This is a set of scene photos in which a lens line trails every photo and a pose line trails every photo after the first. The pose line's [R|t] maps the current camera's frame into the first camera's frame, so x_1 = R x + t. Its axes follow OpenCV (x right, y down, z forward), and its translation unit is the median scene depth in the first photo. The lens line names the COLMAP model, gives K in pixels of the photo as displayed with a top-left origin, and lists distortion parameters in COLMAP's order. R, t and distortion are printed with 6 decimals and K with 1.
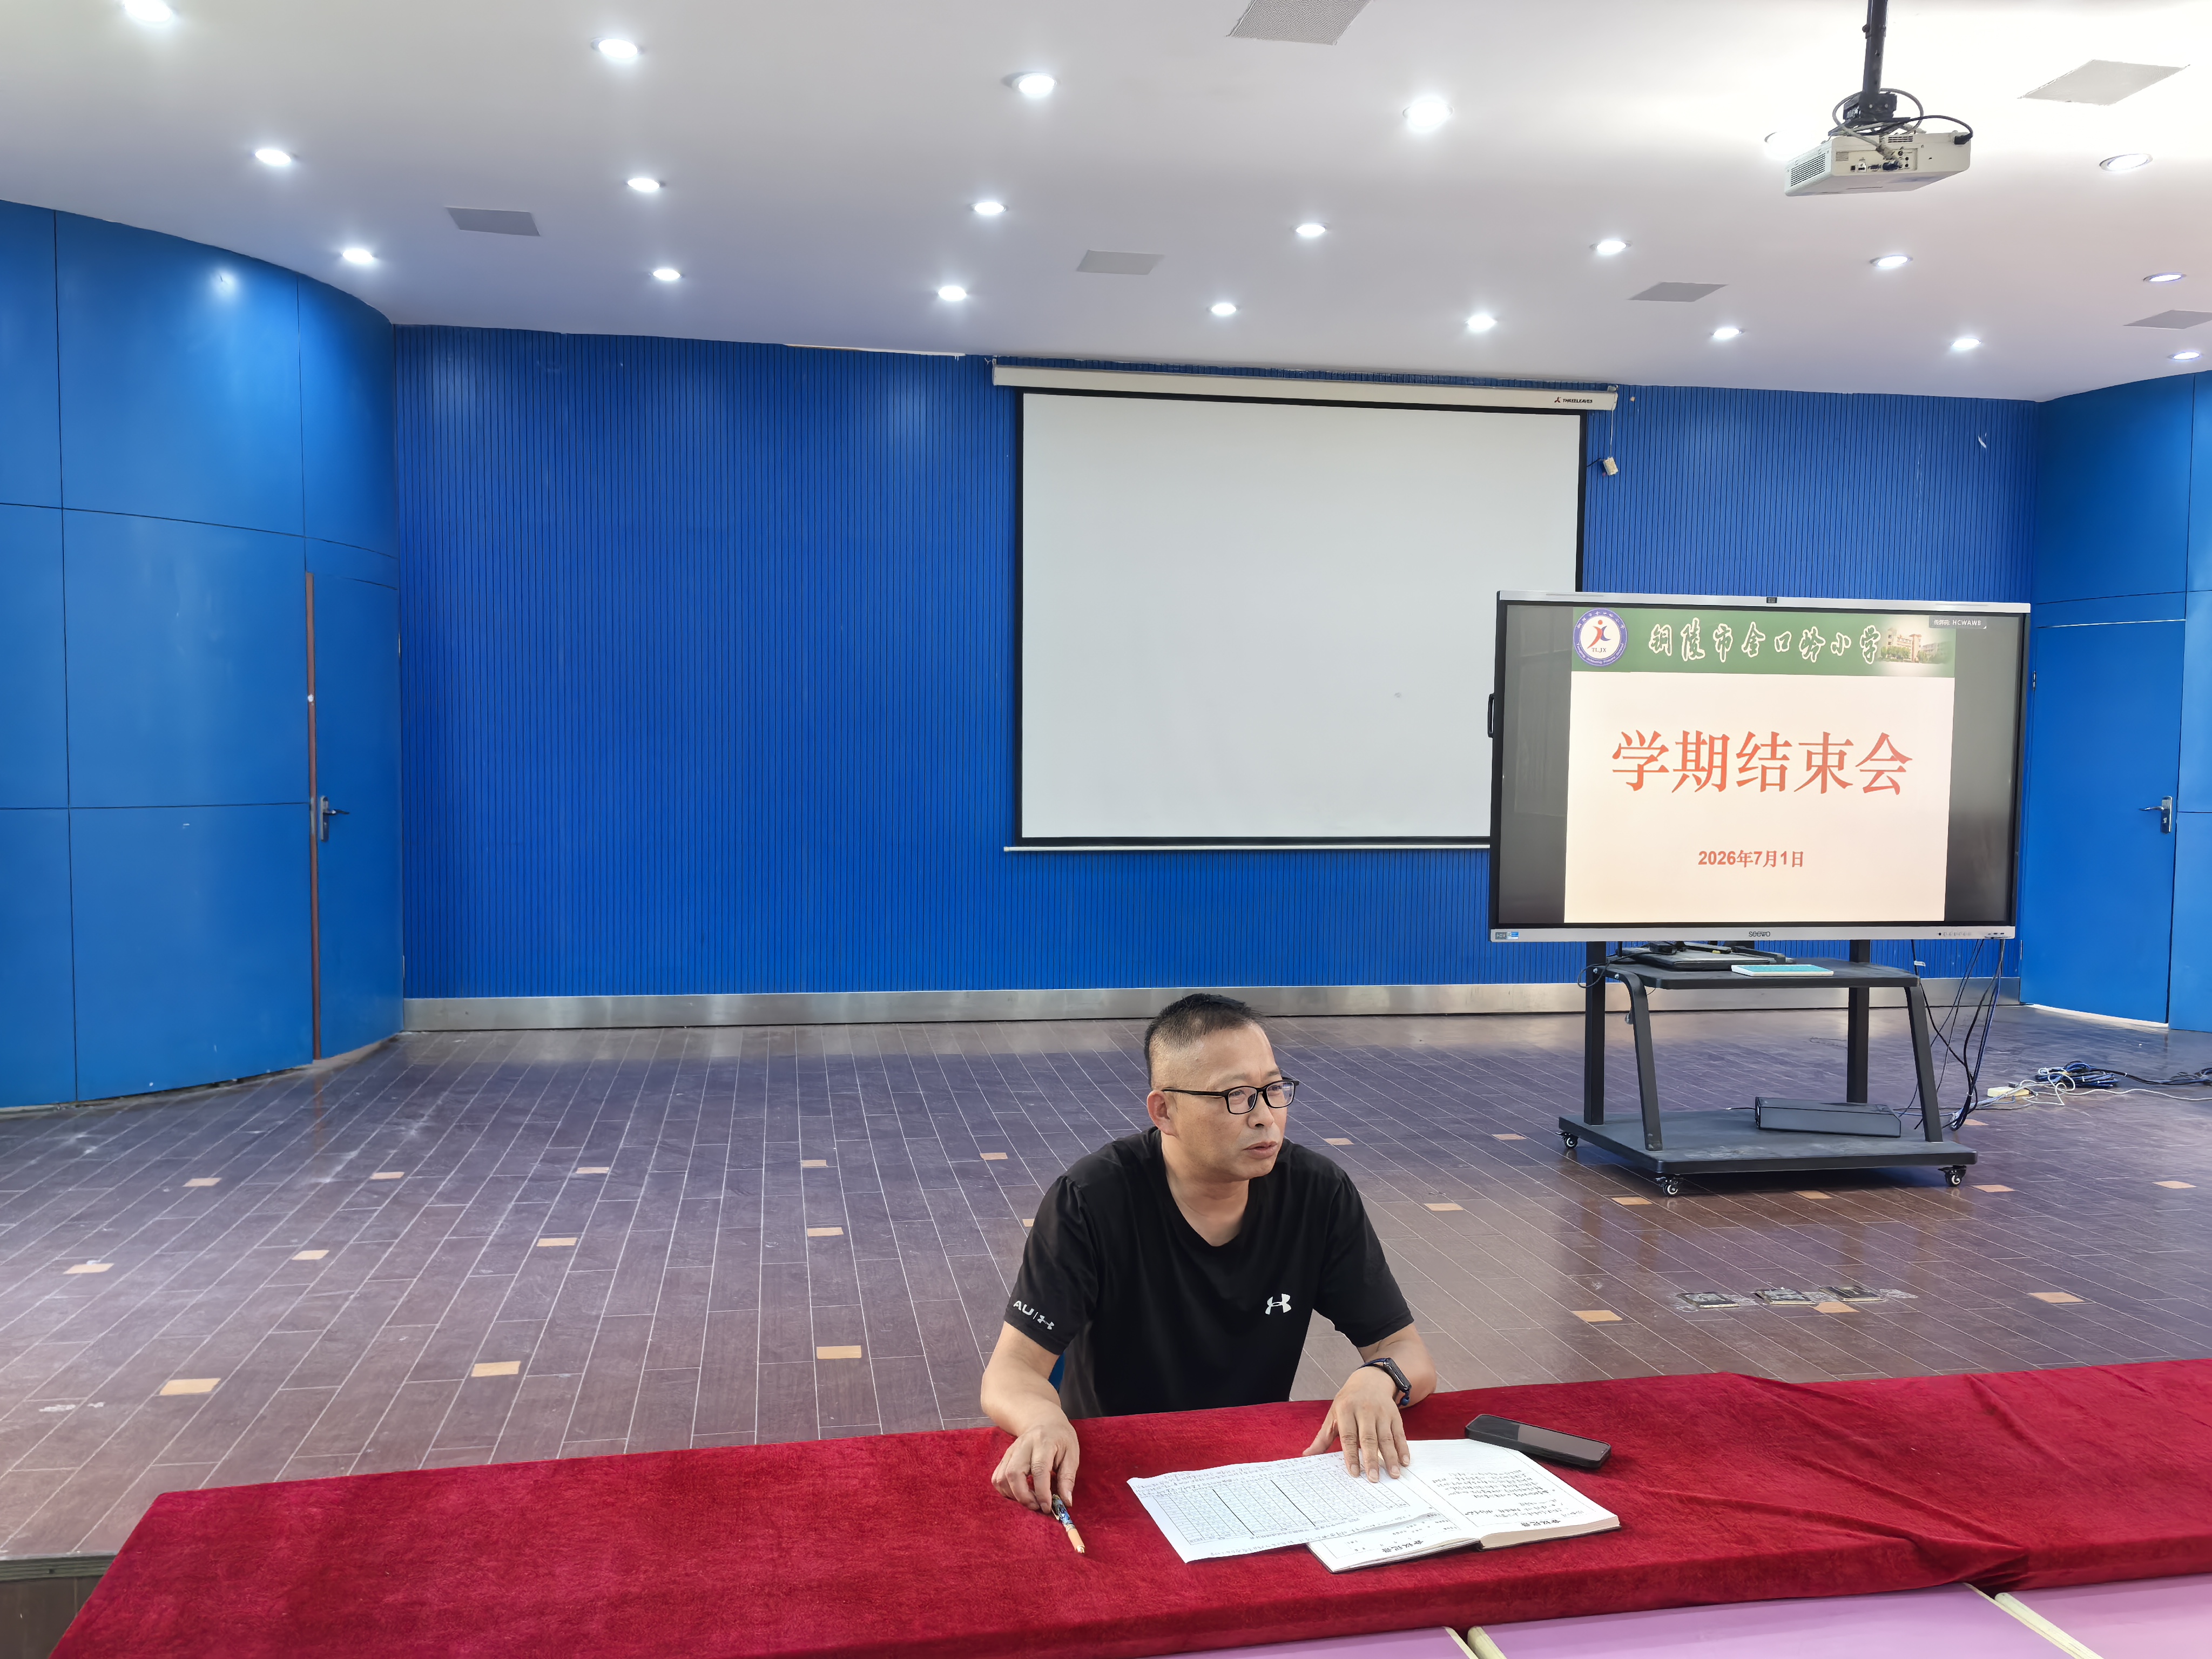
lens RADIAL K [[1749.8, 0, 1082.1], [0, 1749.8, 859.9], [0, 0, 1]] dist [0.085897, -0.104424]
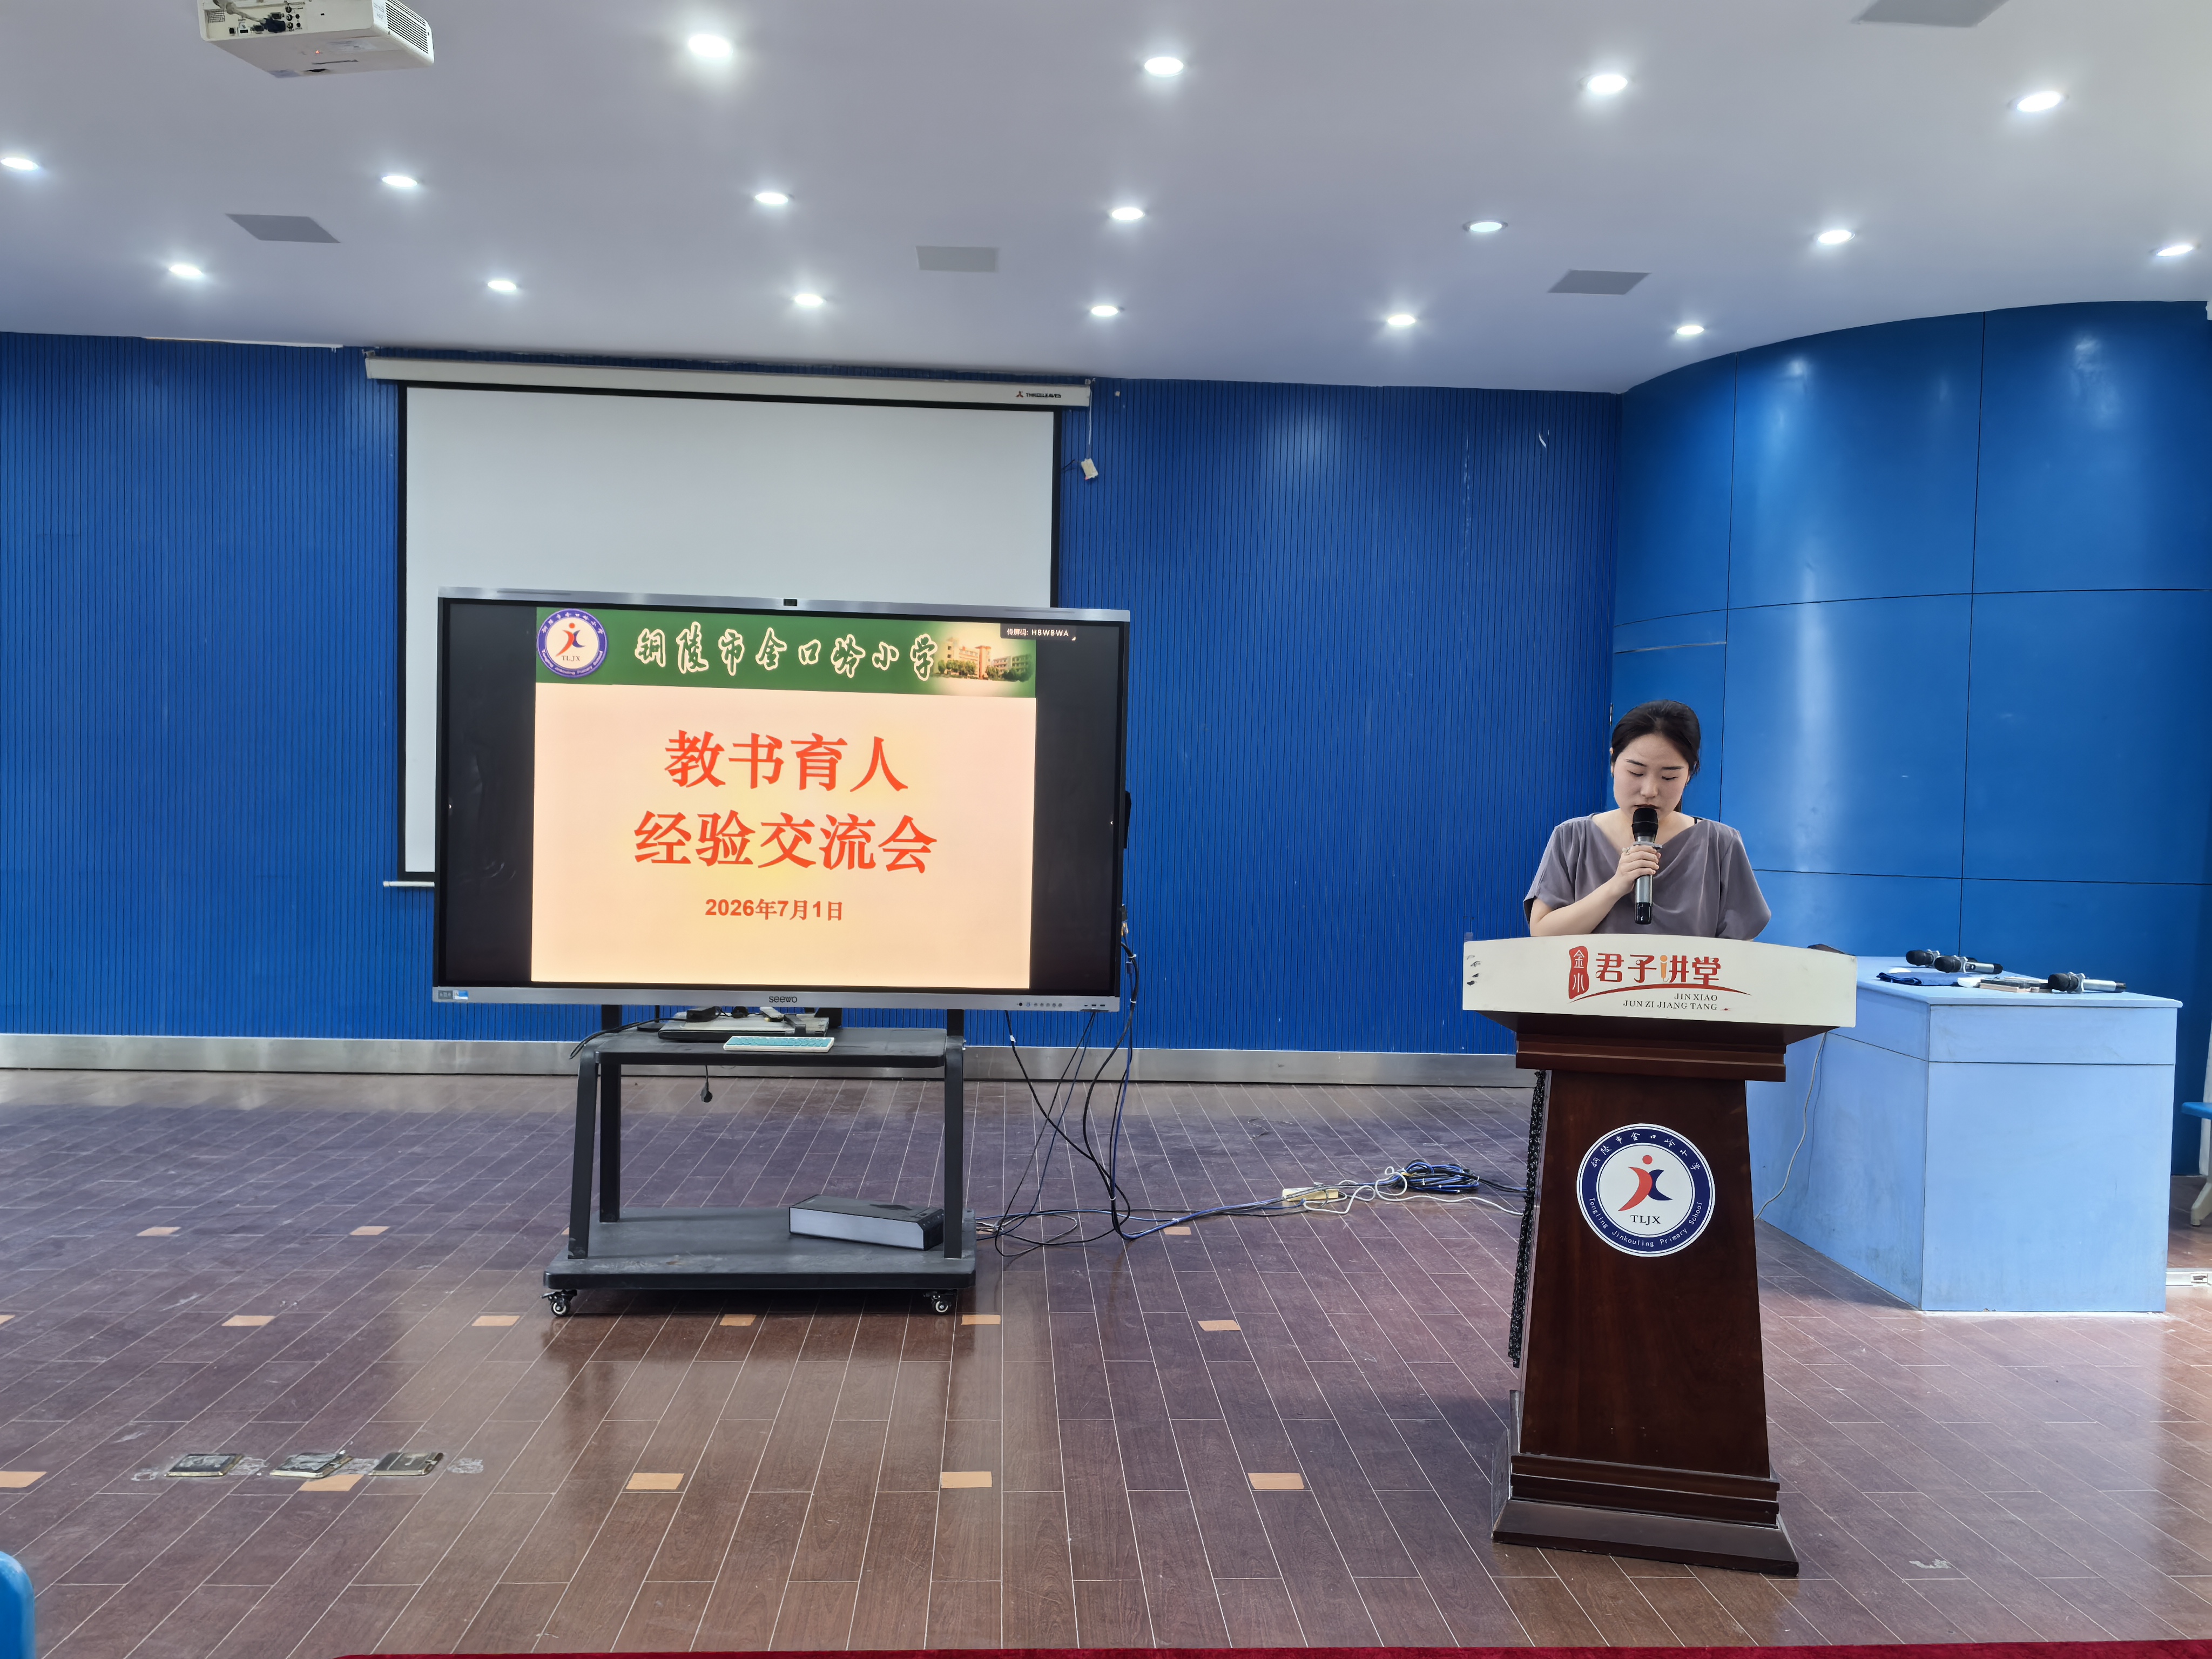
lens RADIAL K [[1749.8, 0, 1087.0], [0, 1749.8, 857.6], [0, 0, 1]] dist [0.085897, -0.104424]
pose [[0.992238, 0.018259, -0.123005, 0.629399], [-0.021199, 0.999519, -0.022633, -0.009607], [0.122533, 0.025065, 0.992148, 0.190565]]
